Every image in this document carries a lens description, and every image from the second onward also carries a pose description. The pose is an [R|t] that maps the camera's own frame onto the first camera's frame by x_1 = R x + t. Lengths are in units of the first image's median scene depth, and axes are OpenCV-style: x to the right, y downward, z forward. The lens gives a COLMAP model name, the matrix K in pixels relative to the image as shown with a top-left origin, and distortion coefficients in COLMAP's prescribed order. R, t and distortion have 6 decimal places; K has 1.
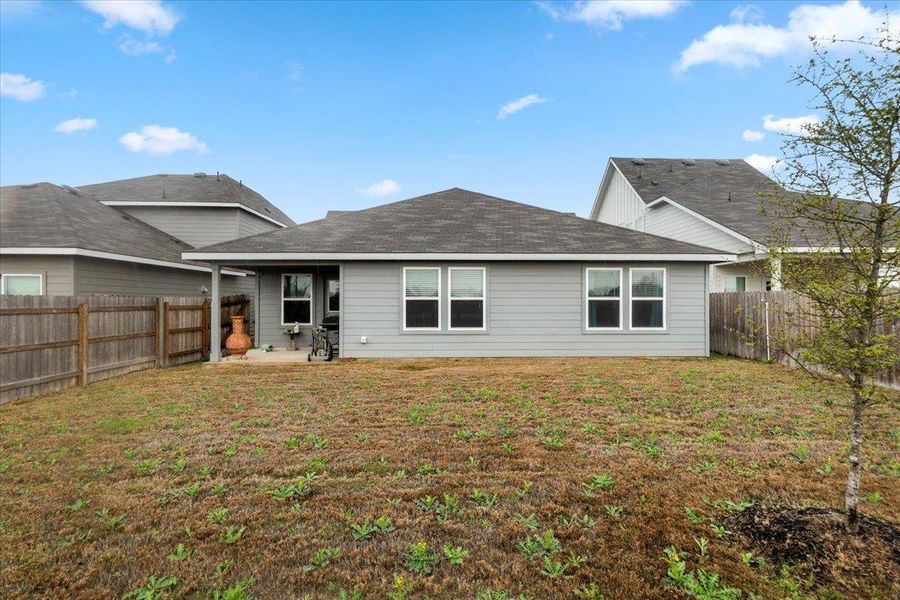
lens RADIAL K [[423.1, 0, 450.7], [0, 423.1, 304.4], [0, 0, 1]] dist [0.004531, 0.000205]
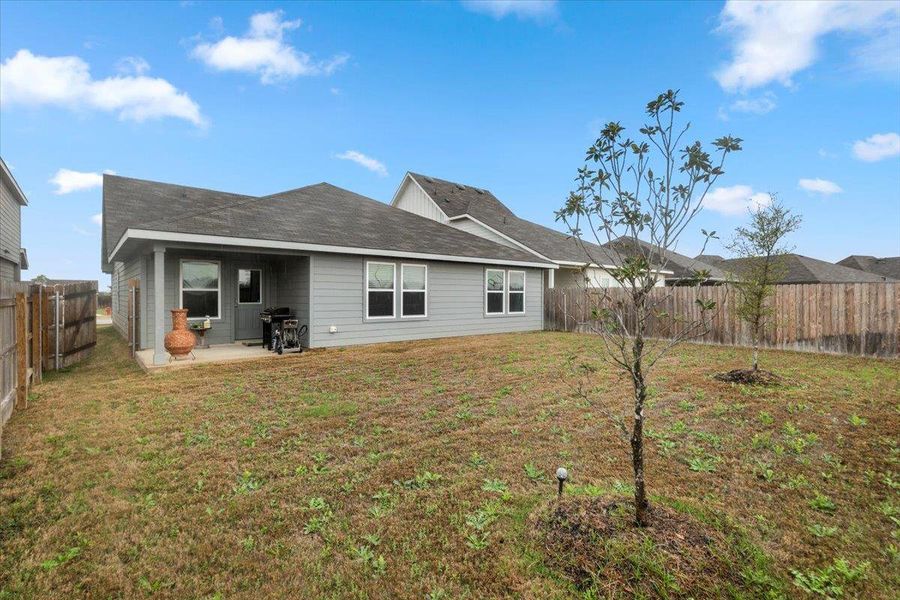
lens RADIAL K [[423.1, 0, 453.3], [0, 423.1, 295.5], [0, 0, 1]] dist [0.004531, 0.000205]
pose [[0.776376, 0.001911, 0.630267, -0.624639], [-0.001517, 0.999998, -0.001164, 0.000672], [-0.630268, -0.000052, 0.776377, 0.008704]]
